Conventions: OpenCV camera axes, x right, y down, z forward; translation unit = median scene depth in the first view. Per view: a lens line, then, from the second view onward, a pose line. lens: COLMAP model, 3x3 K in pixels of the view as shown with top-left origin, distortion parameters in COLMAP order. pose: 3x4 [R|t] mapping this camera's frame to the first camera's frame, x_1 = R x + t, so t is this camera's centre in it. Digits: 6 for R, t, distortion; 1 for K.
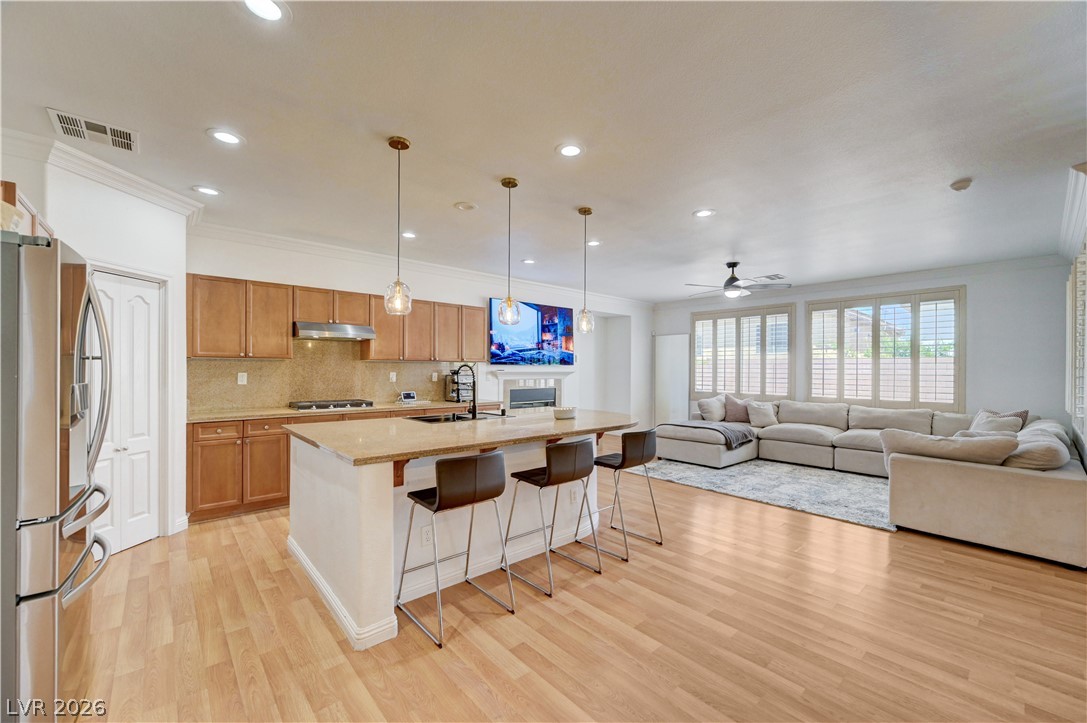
lens RADIAL K [[433.7, 0, 544.9], [0, 433.7, 369.7], [0, 0, 1]] dist [-0.001443, 0.000093]
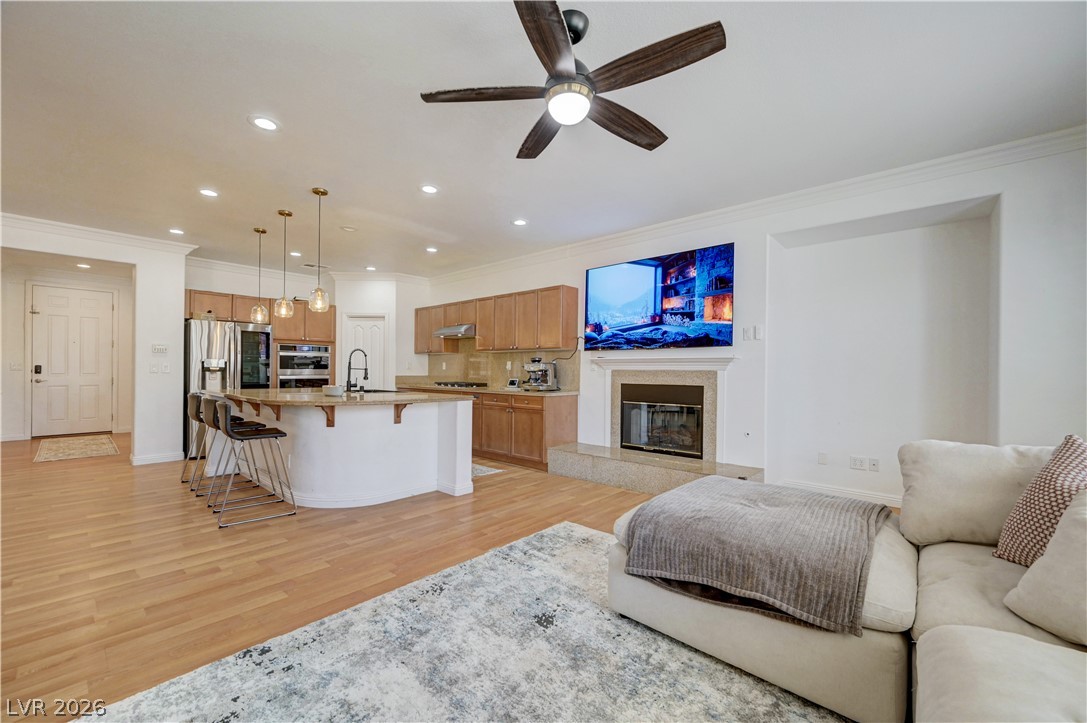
lens RADIAL K [[436.4, 0, 545.8], [0, 436.4, 370.6], [0, 0, 1]] dist [0.000418, 0.000090]
pose [[0.119803, -0.006470, -0.992777, 0.696043], [-0.009629, 0.999924, -0.007678, 0.033123], [0.992751, 0.010480, 0.119731, 0.838210]]
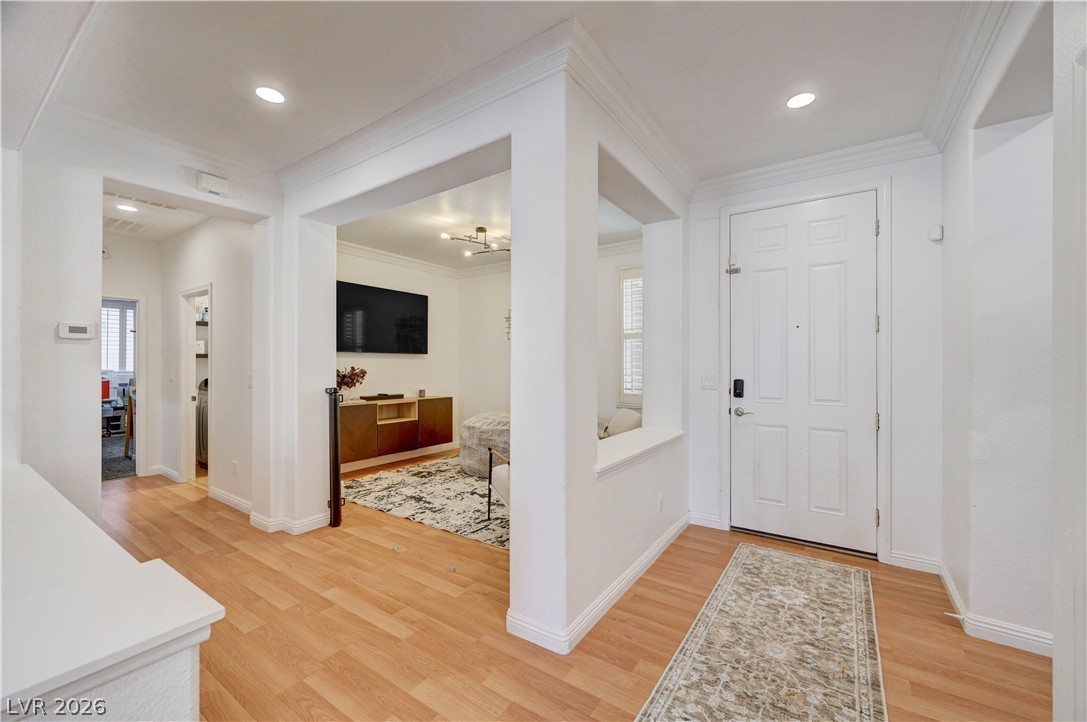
lens RADIAL K [[435.7, 0, 542.0], [0, 435.7, 365.3], [0, 0, 1]] dist [0.000851, 0.000094]
pose [[-0.970759, -0.004896, -0.240007, -0.208343], [-0.005458, 0.999984, 0.001677, 0.006349], [0.239994, 0.002938, -0.970770, 0.141375]]
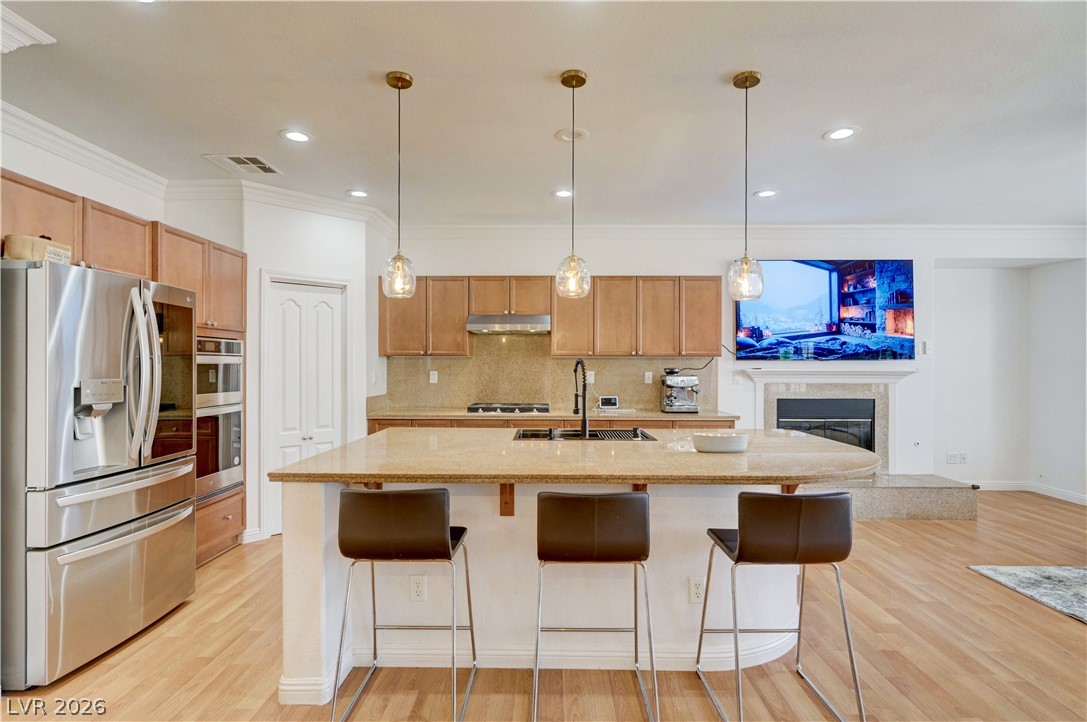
lens RADIAL K [[537.5, 0, 544.7], [0, 537.5, 366.3], [0, 0, 1]] dist [-0.000709, 0.000431]
pose [[0.738964, -0.004188, -0.673731, 0.216550], [0.001036, 0.999987, -0.005080, 0.001671], [0.673744, 0.003056, 0.738959, 0.192243]]
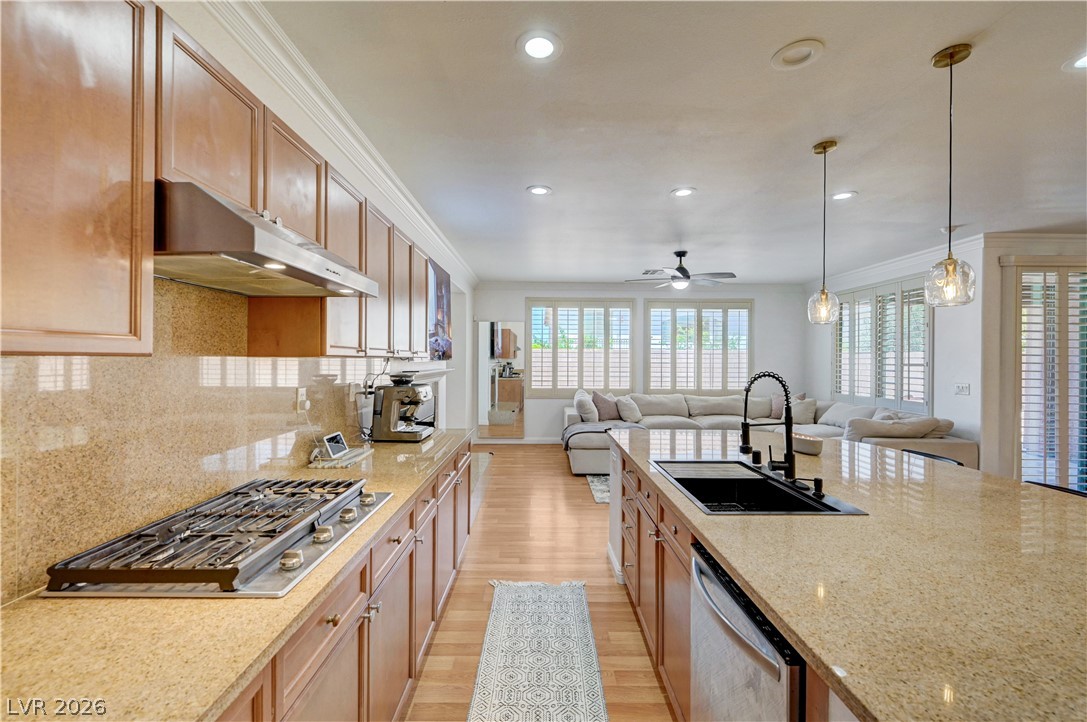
lens RADIAL K [[457.4, 0, 543.5], [0, 457.4, 361.0], [0, 0, 1]] dist [0.000264, -0.000030]
pose [[0.659474, -0.006812, 0.751697, -0.445407], [0.000338, 0.999962, 0.008766, -0.018433], [-0.751728, -0.005527, 0.659451, 0.509990]]
